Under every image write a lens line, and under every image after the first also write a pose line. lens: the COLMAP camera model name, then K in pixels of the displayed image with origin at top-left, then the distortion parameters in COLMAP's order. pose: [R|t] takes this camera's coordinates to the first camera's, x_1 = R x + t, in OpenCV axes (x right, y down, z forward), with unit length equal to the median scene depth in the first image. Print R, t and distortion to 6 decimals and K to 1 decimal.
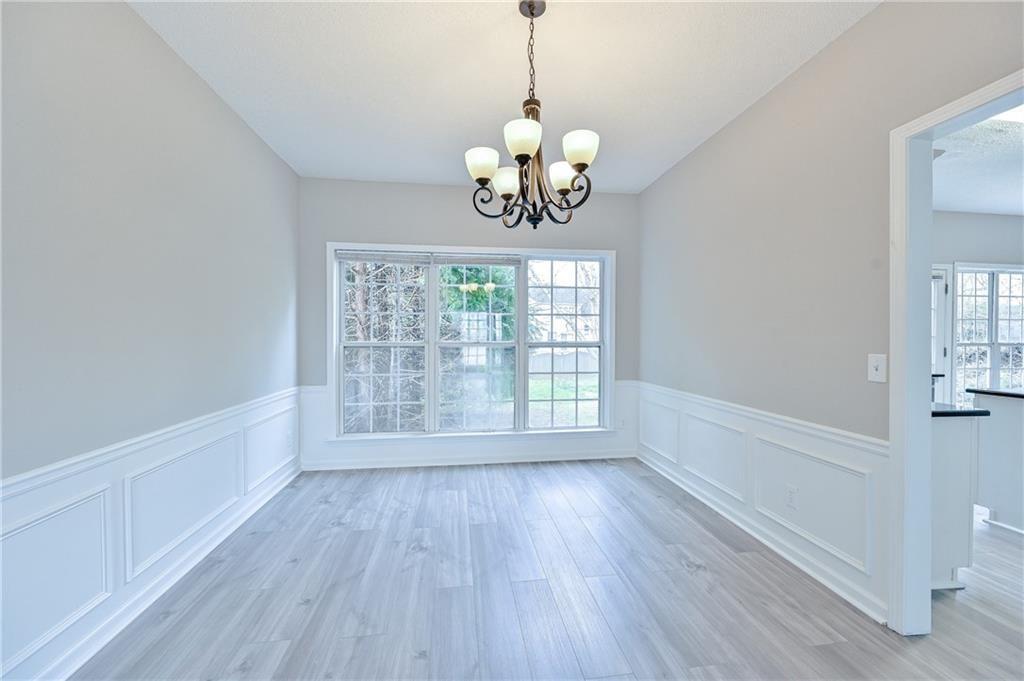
lens RADIAL K [[414.5, 0, 520.2], [0, 414.5, 343.5], [0, 0, 1]] dist [-0.004054, 0.000400]
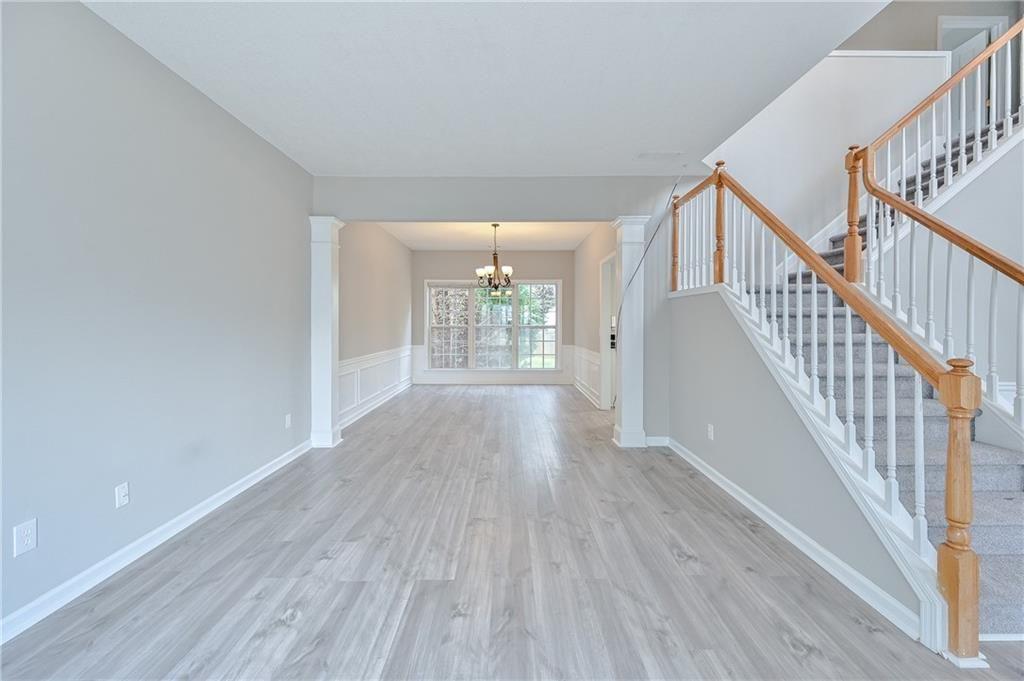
lens RADIAL K [[414.5, 0, 508.2], [0, 414.5, 331.9], [0, 0, 1]] dist [-0.004054, 0.000400]
pose [[0.988322, 0.001558, -0.152373, 0.385589], [-0.001153, 0.999996, 0.002748, 0.031957], [0.152377, -0.002540, 0.988319, -1.384607]]
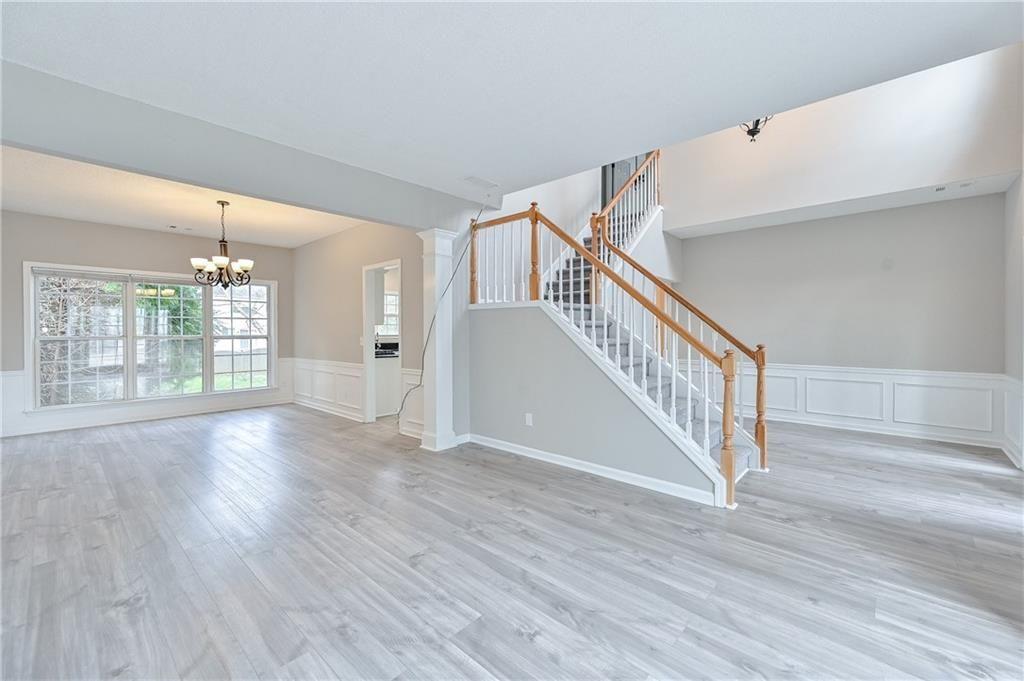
lens RADIAL K [[414.5, 0, 512.2], [0, 414.5, 336.2], [0, 0, 1]] dist [-0.004054, 0.000400]
pose [[0.778091, -0.010217, 0.628069, -0.115969], [0.016598, 0.999853, -0.004298, 0.032788], [-0.627932, 0.013769, 0.778146, -1.245300]]
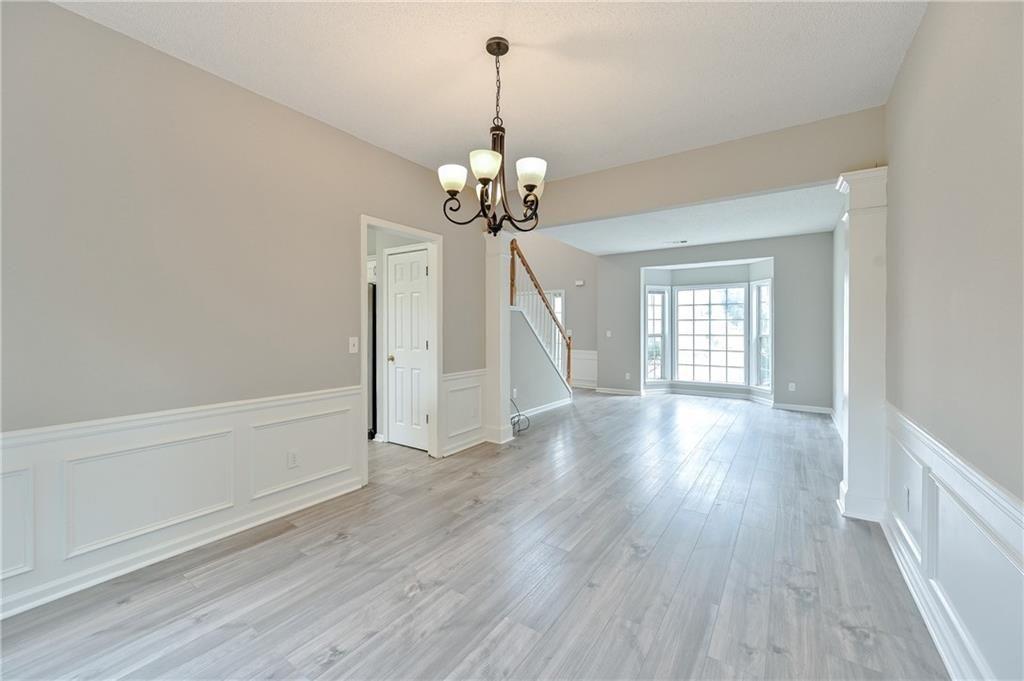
lens RADIAL K [[414.5, 0, 507.1], [0, 414.5, 331.2], [0, 0, 1]] dist [-0.004054, 0.000400]
pose [[-0.731226, -0.008632, 0.682081, -0.452334], [0.008351, 0.999732, 0.021604, -0.018172], [-0.682085, 0.021494, -0.730957, 1.047850]]
